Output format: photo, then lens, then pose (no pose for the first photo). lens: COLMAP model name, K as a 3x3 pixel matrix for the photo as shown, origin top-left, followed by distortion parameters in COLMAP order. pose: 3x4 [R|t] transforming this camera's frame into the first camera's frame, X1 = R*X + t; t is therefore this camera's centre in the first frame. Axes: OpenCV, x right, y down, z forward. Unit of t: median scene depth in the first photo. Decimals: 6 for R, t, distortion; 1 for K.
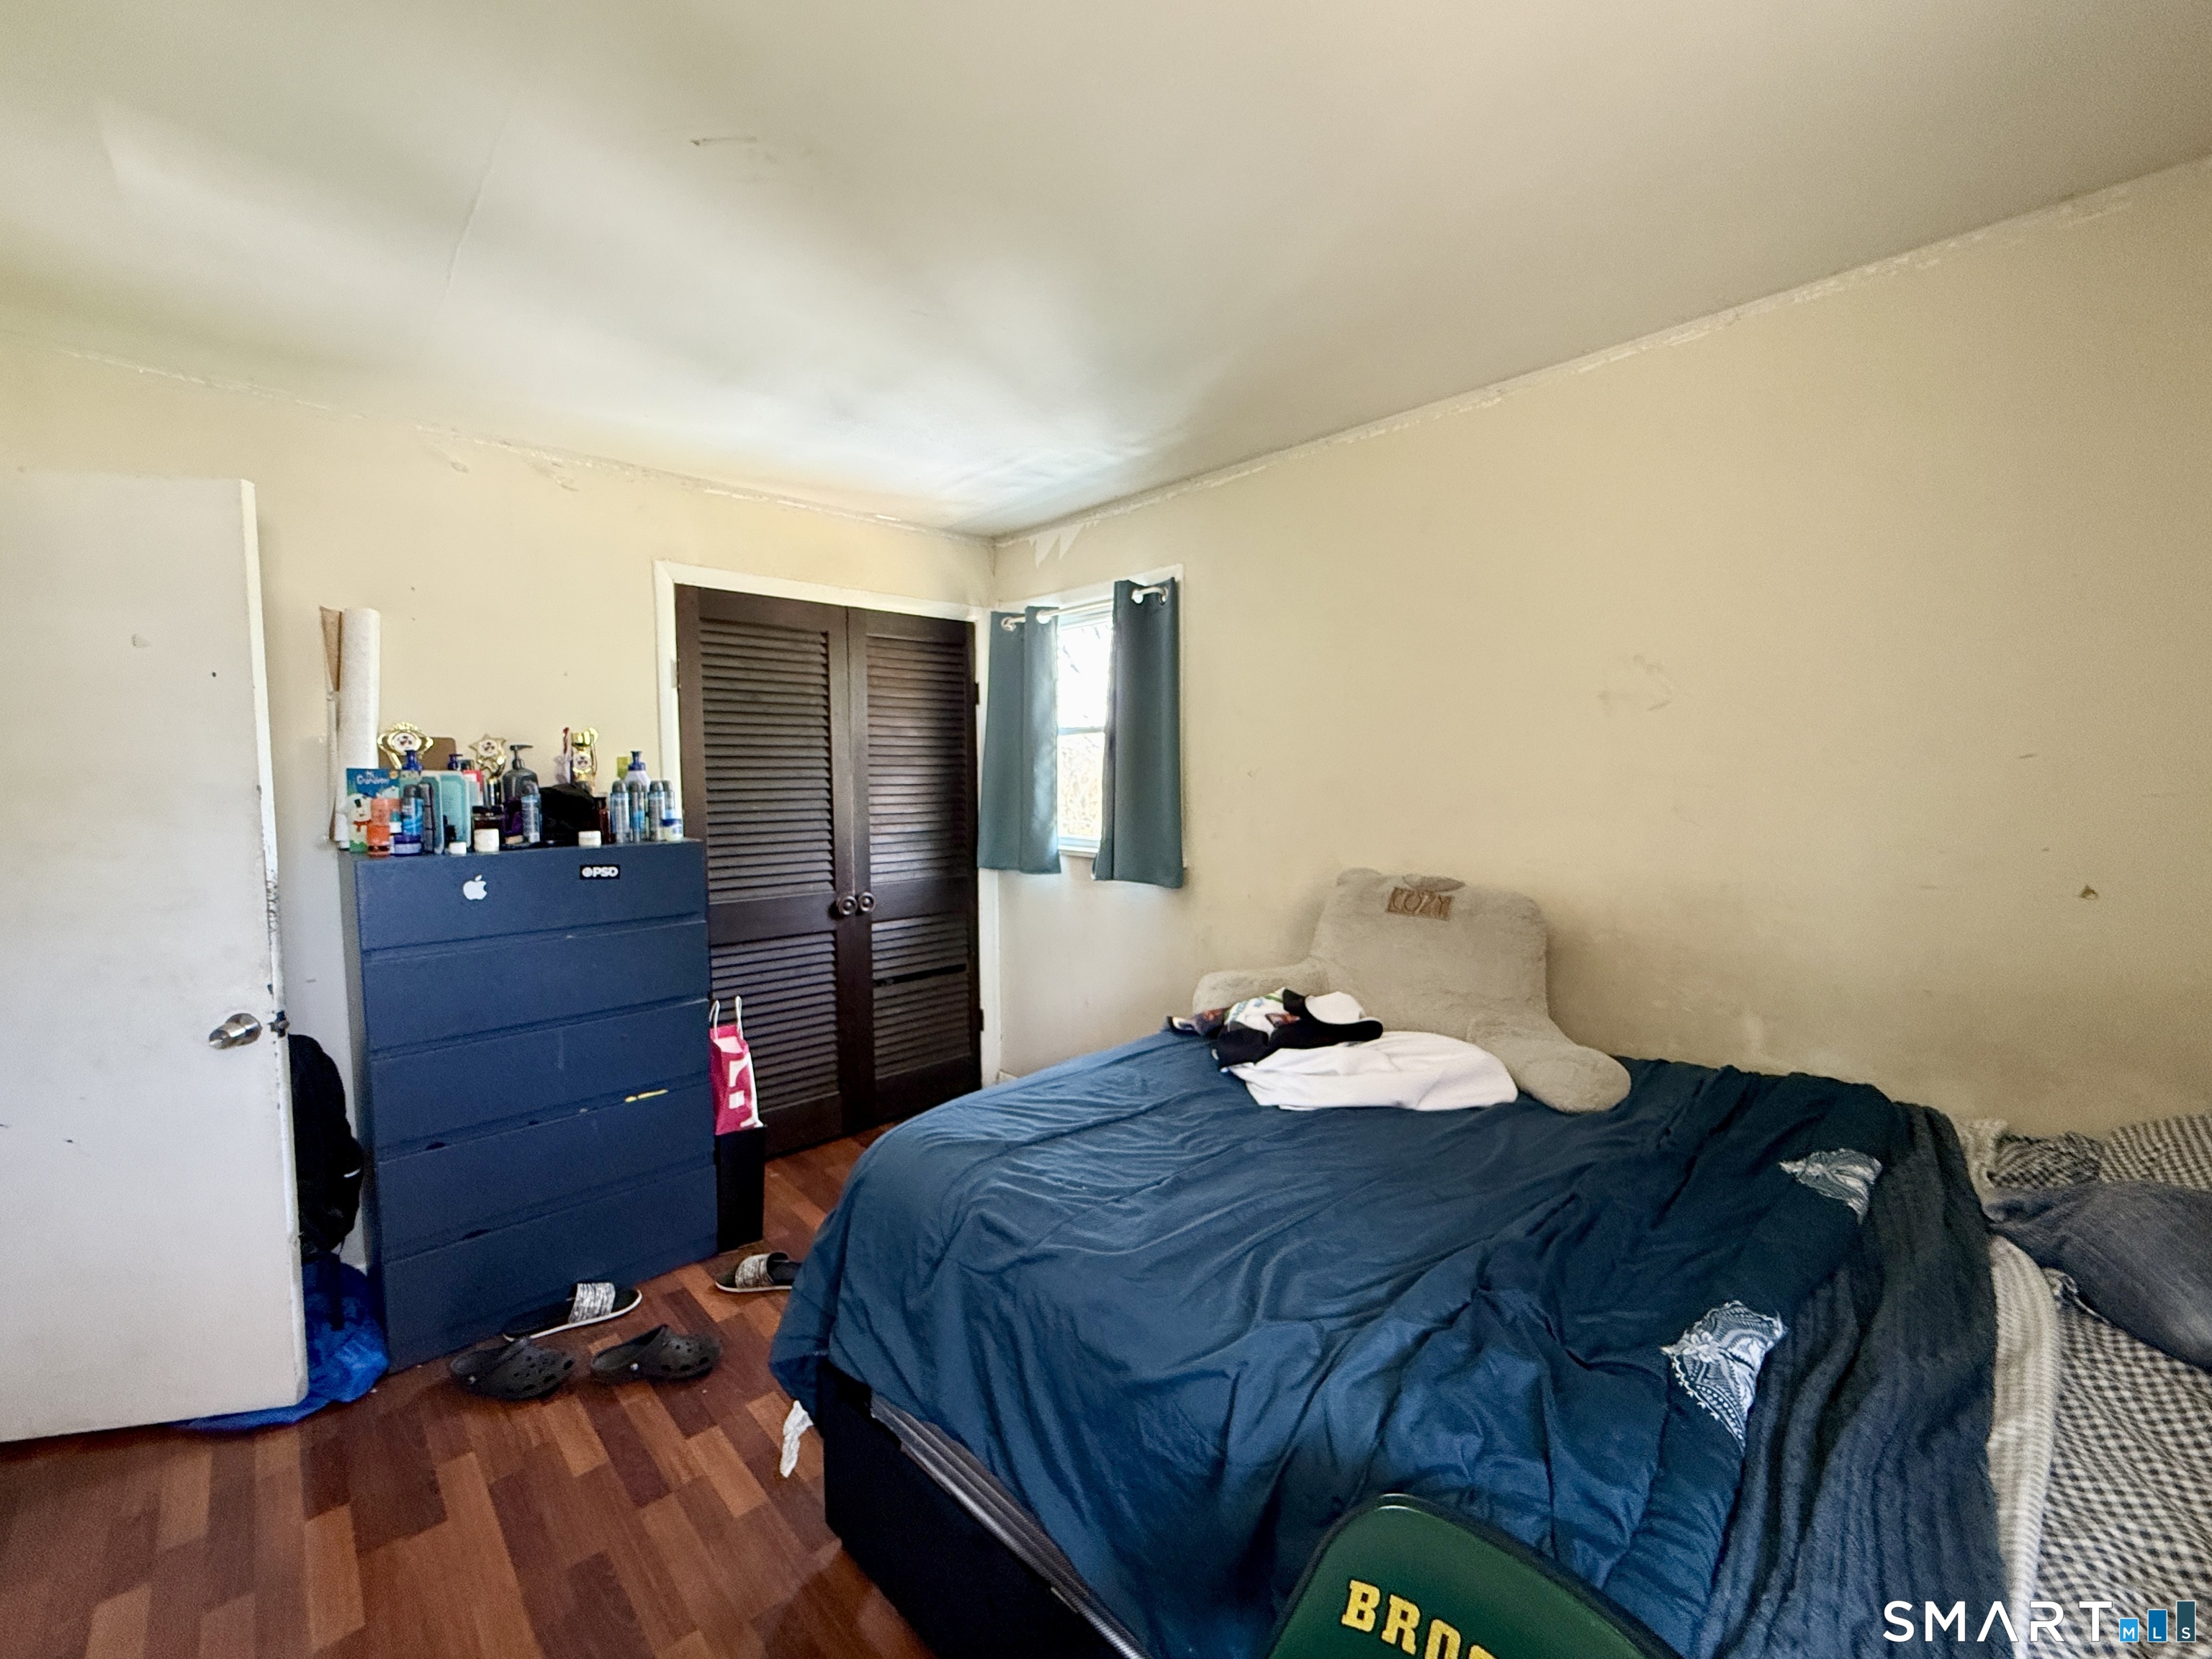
lens RADIAL K [[888.7, 0, 1095.1], [0, 888.7, 834.4], [0, 0, 1]] dist [-0.004703, 0.000496]
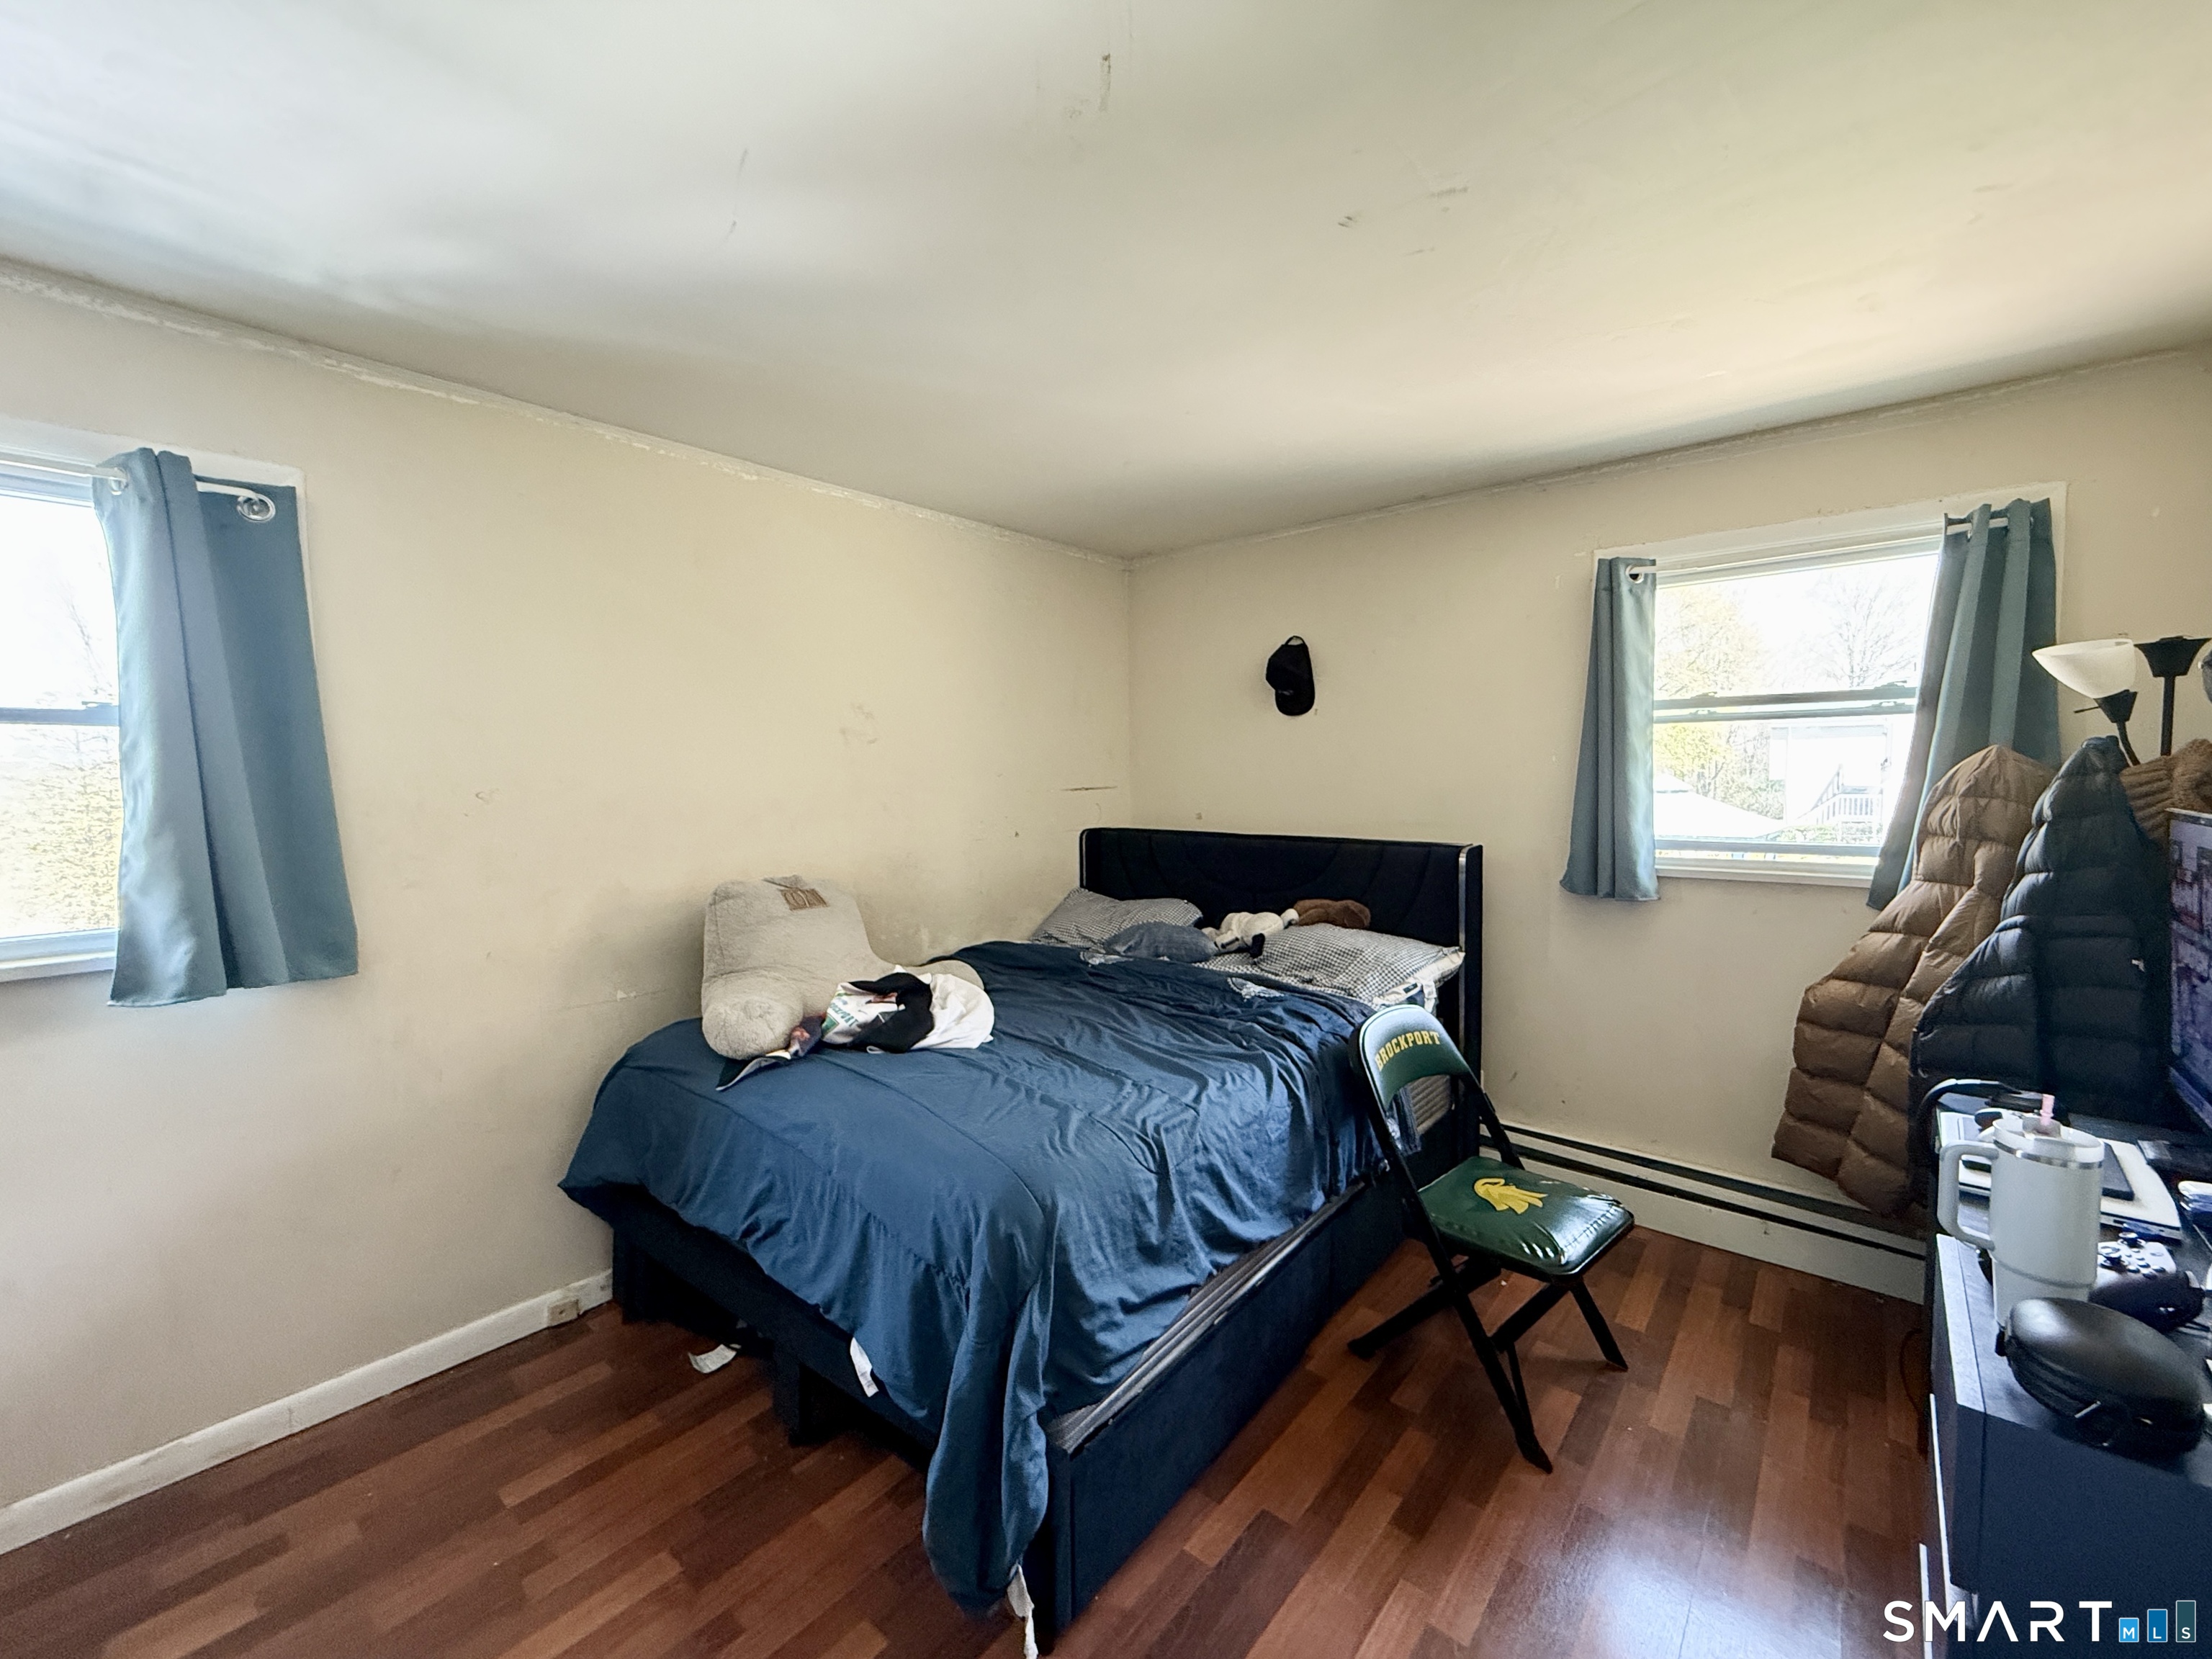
lens RADIAL K [[888.7, 0, 1094.6], [0, 888.7, 833.3], [0, 0, 1]] dist [-0.004703, 0.000496]
pose [[-0.095208, -0.062033, 0.993523, -0.742341], [0.085024, 0.993903, 0.070204, -0.051368], [-0.991820, 0.091157, -0.089353, 0.634994]]
